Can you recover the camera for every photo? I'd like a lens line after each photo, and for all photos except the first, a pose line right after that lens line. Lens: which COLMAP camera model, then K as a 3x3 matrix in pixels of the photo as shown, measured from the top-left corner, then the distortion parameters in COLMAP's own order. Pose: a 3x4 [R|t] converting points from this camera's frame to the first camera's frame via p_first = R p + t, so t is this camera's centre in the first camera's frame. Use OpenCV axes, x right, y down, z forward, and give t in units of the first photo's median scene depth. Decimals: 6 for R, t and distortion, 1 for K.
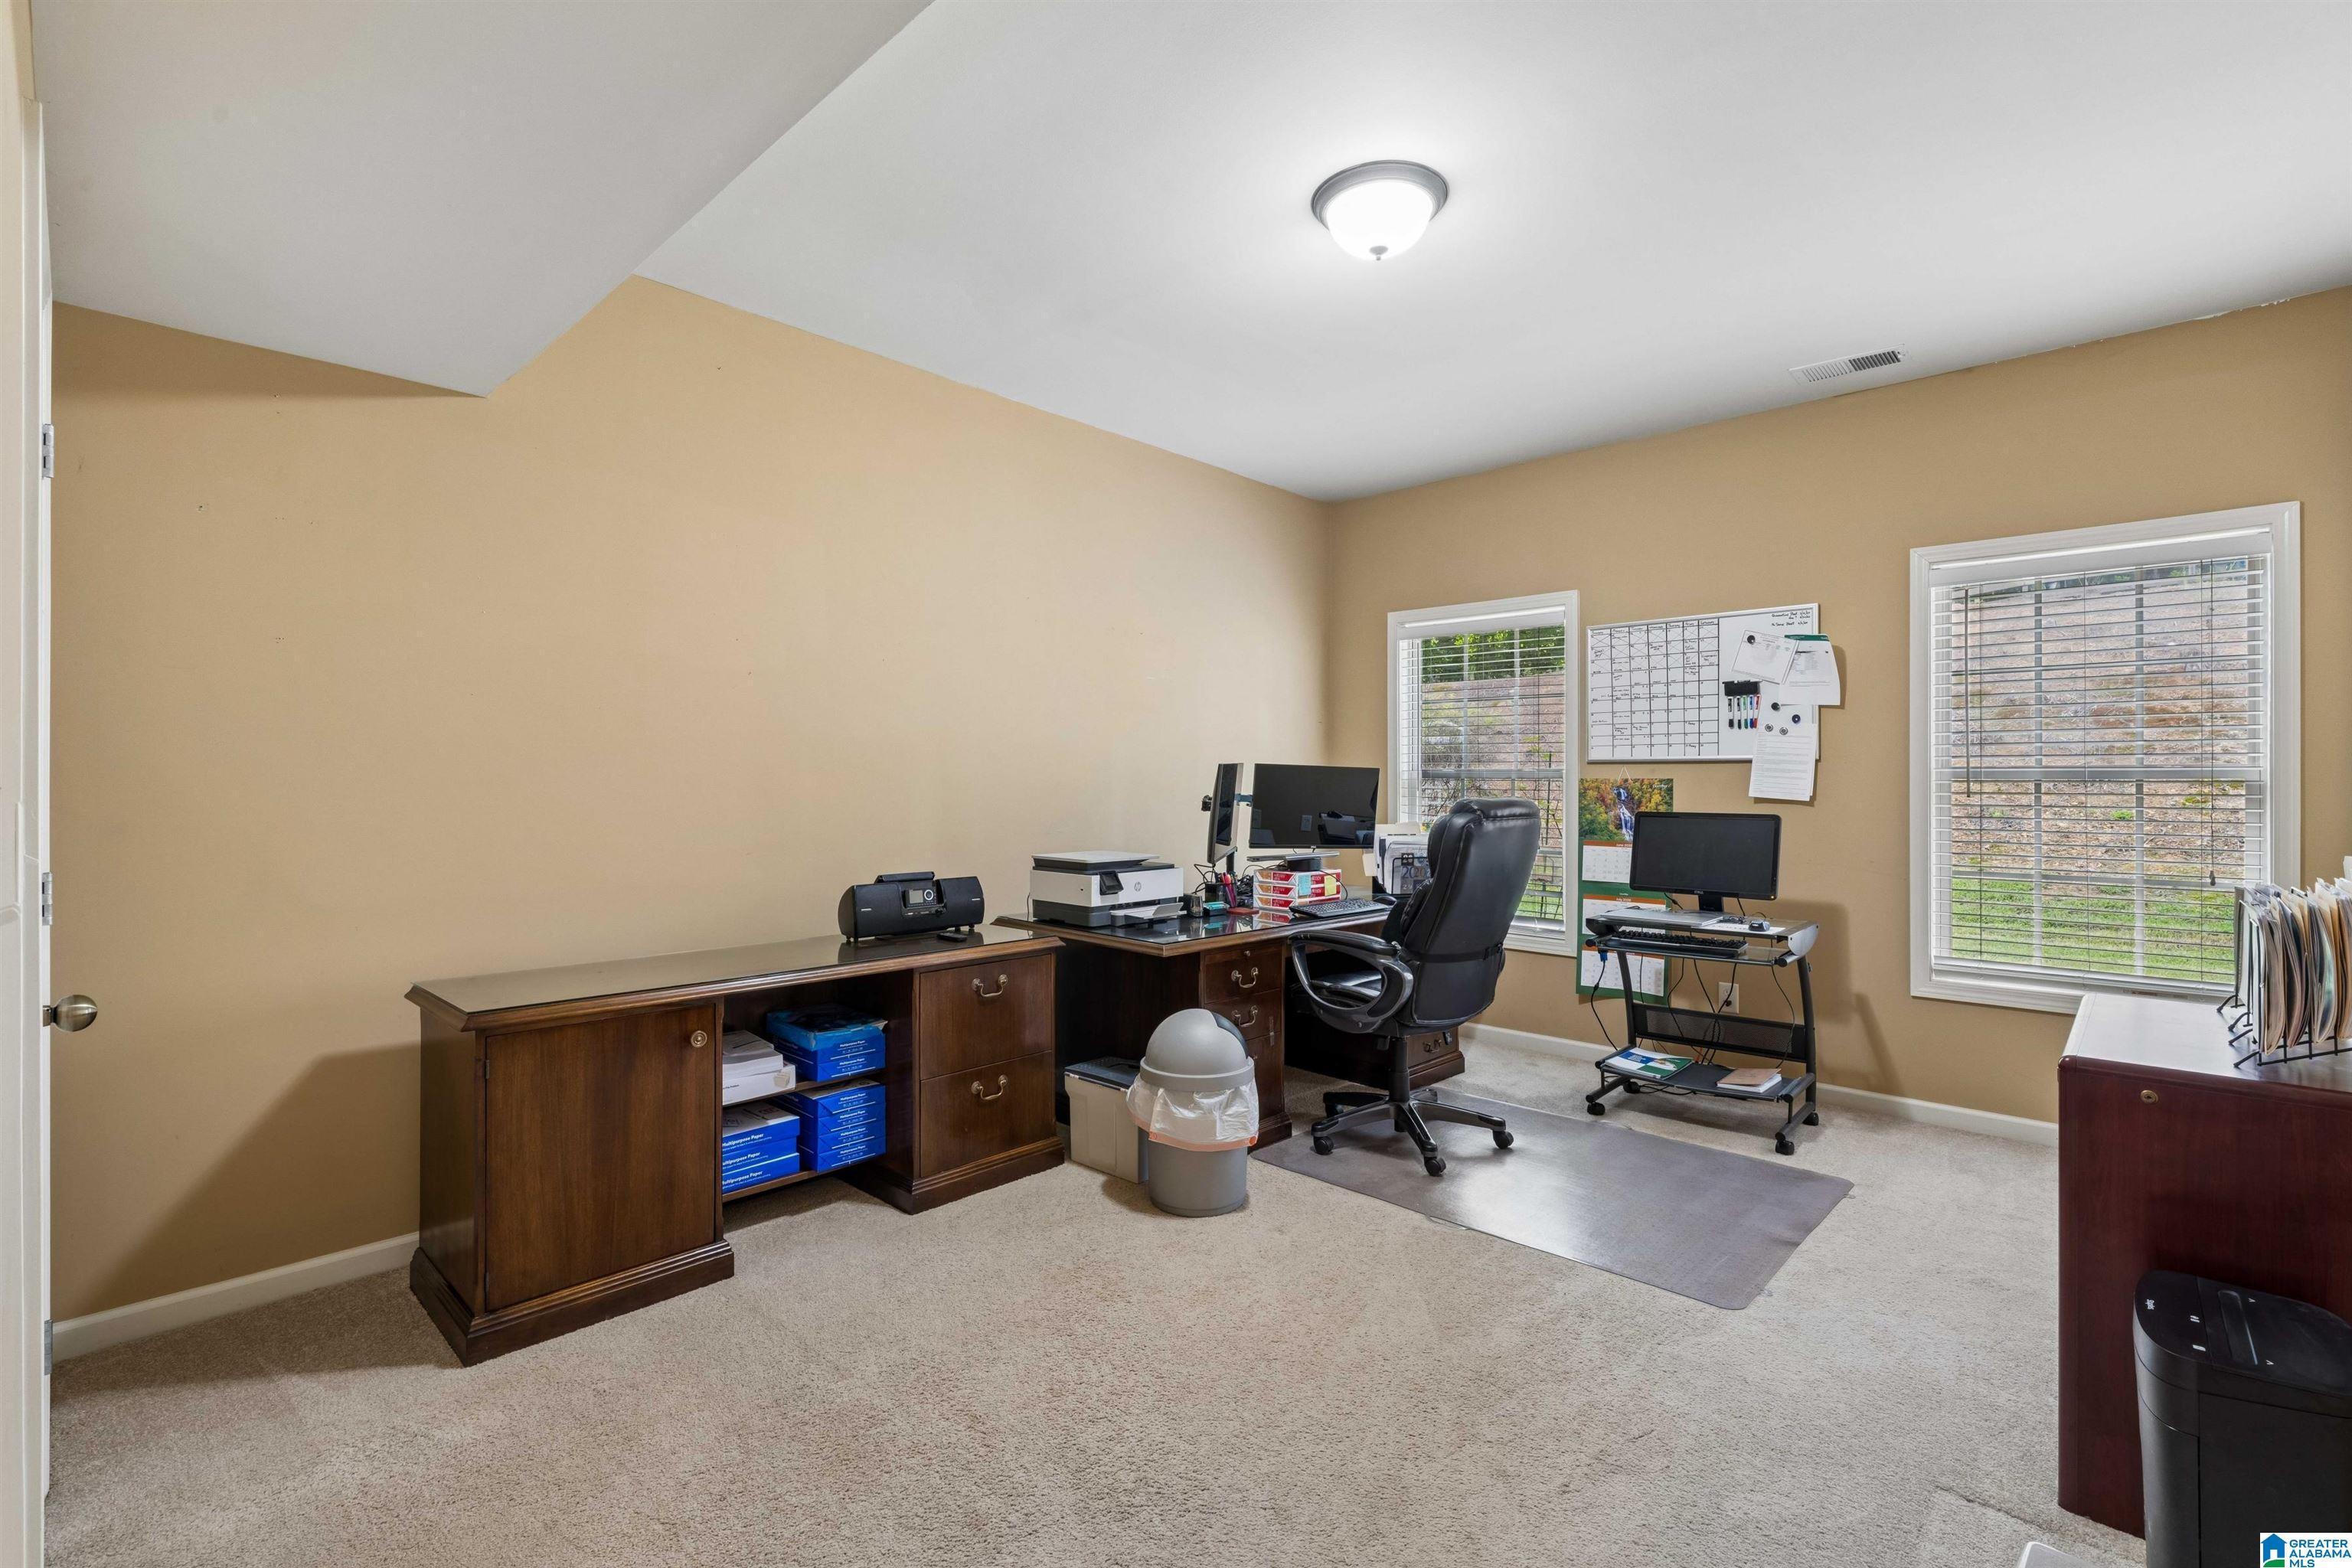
lens RADIAL K [[1056.4, 0, 1176.0], [0, 1056.4, 784.0], [0, 0, 1]] dist [-0.003314, 0.000355]
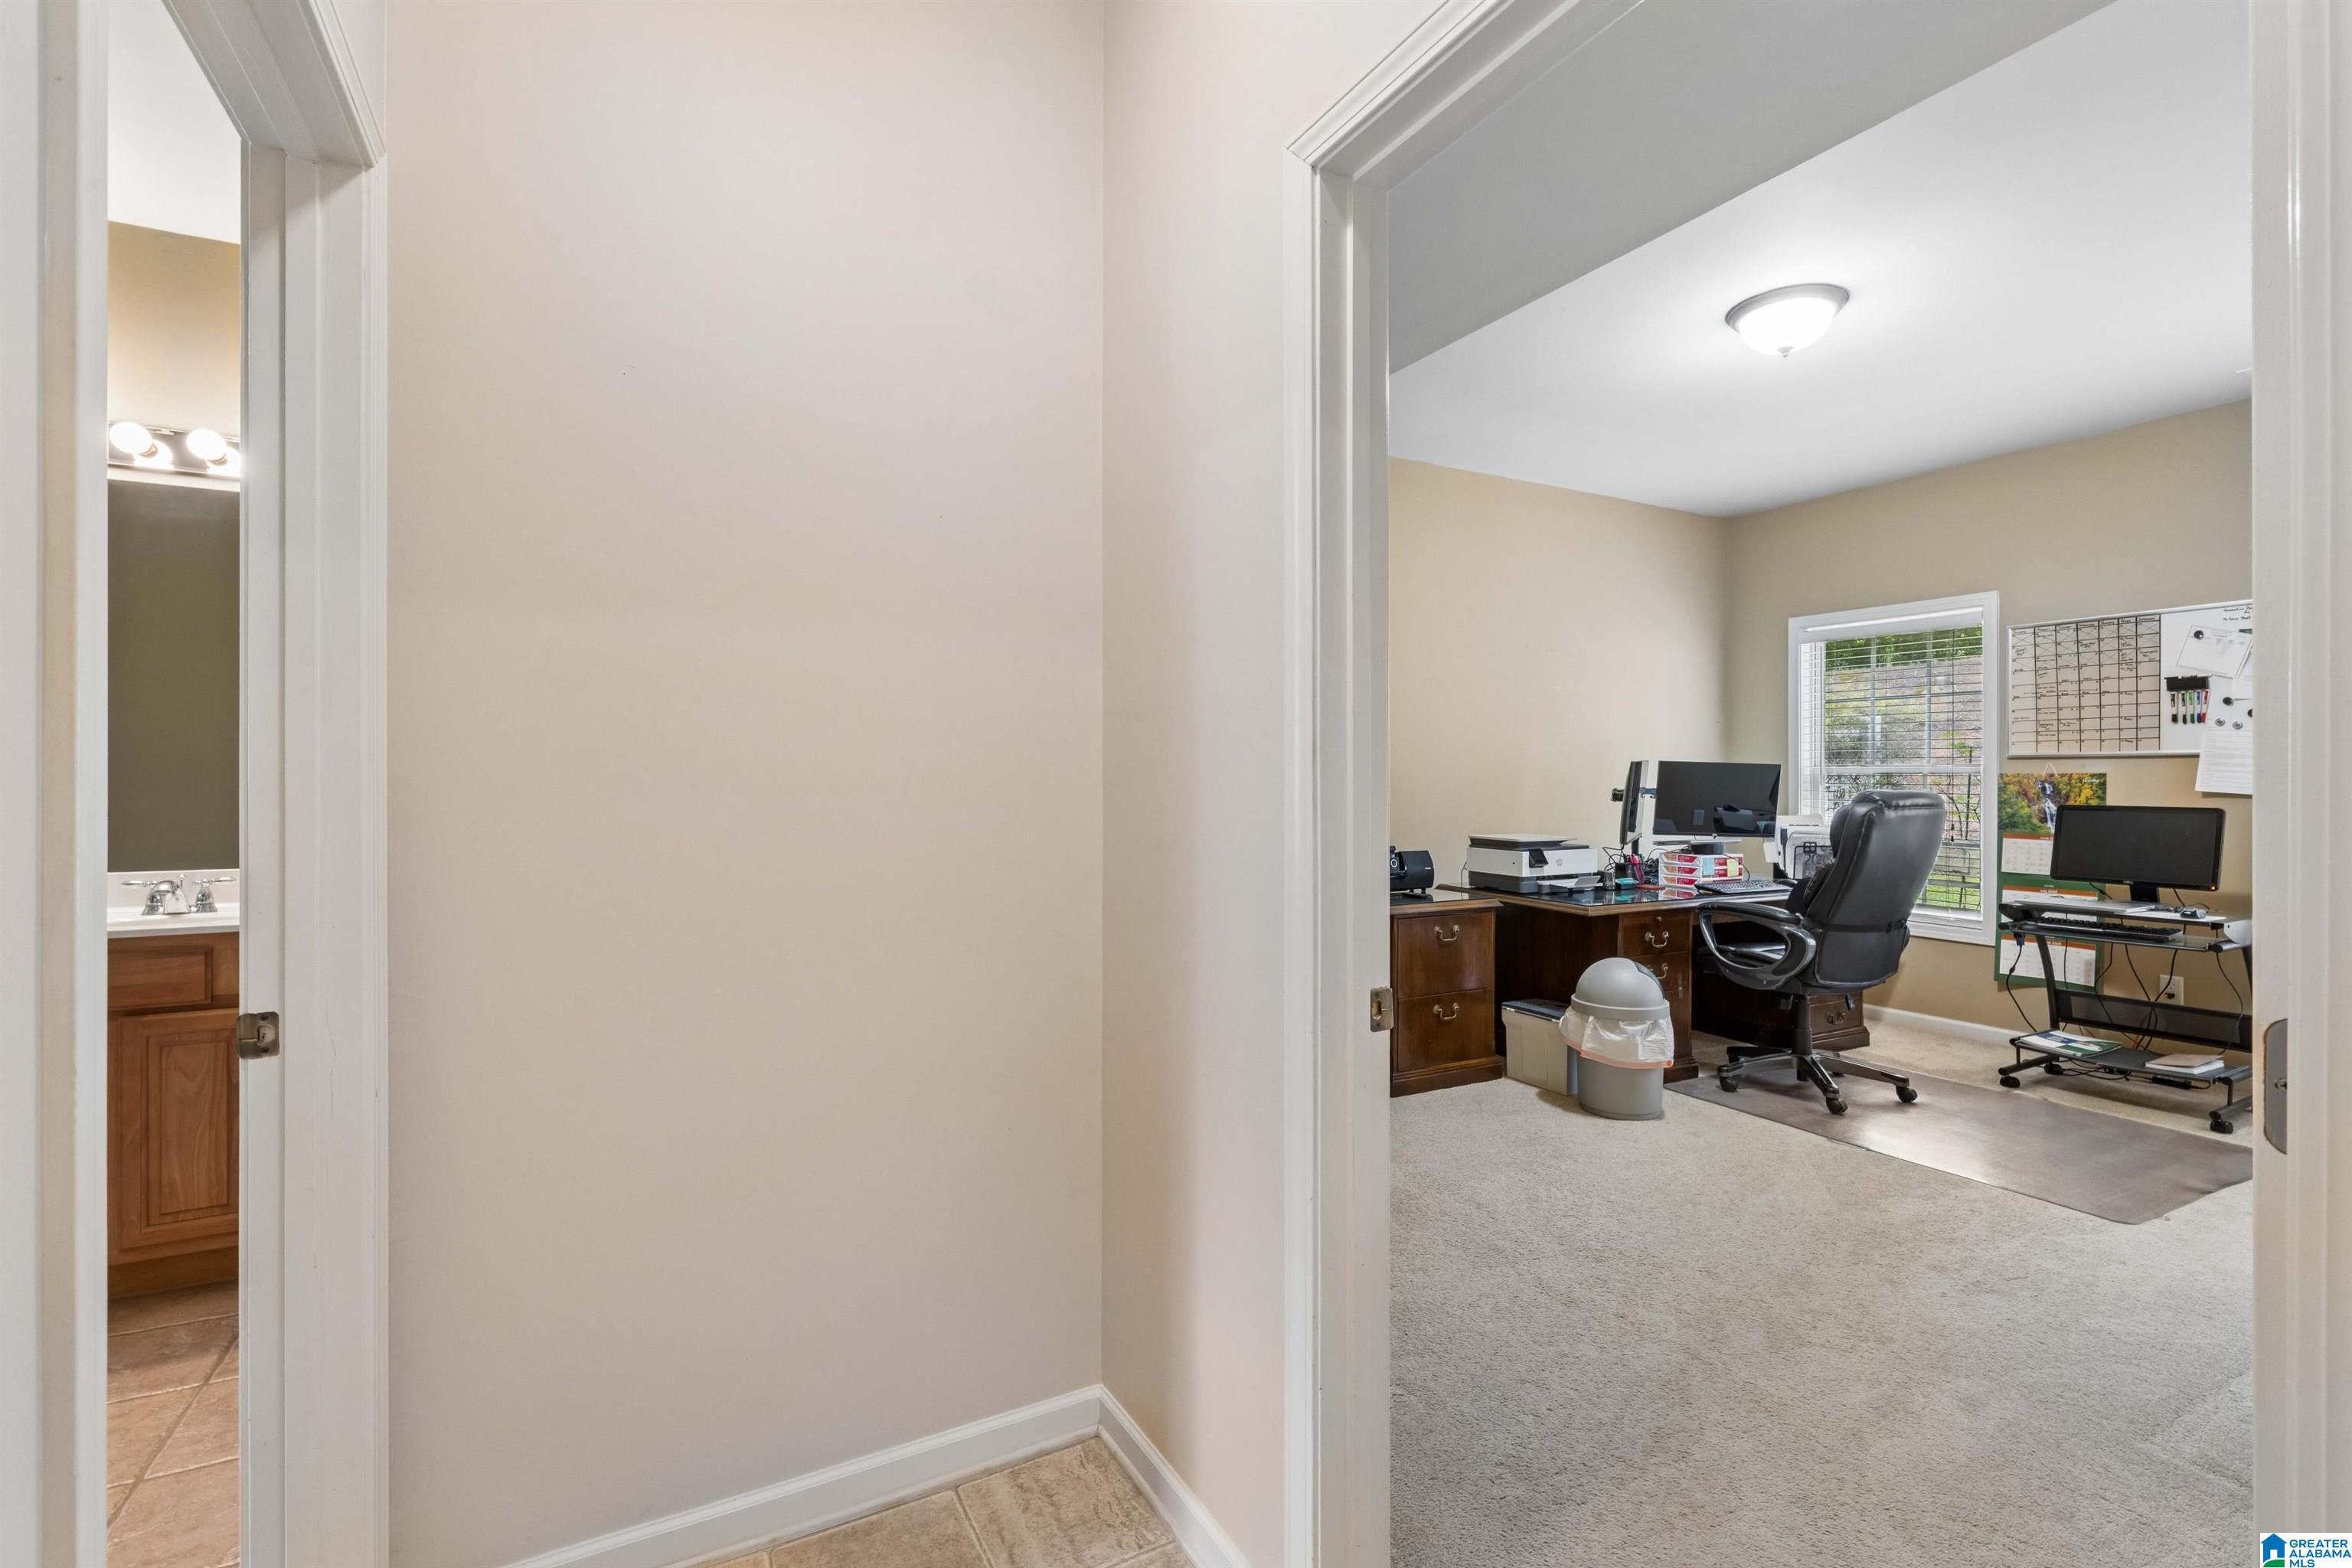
lens RADIAL K [[1056.4, 0, 1176.0], [0, 1056.4, 784.0], [0, 0, 1]] dist [-0.003314, 0.000355]
pose [[0.948194, 0.000947, -0.317690, -0.063551], [-0.000043, 0.999996, 0.002851, 0.002649], [0.317692, -0.002690, 0.948190, -0.277095]]
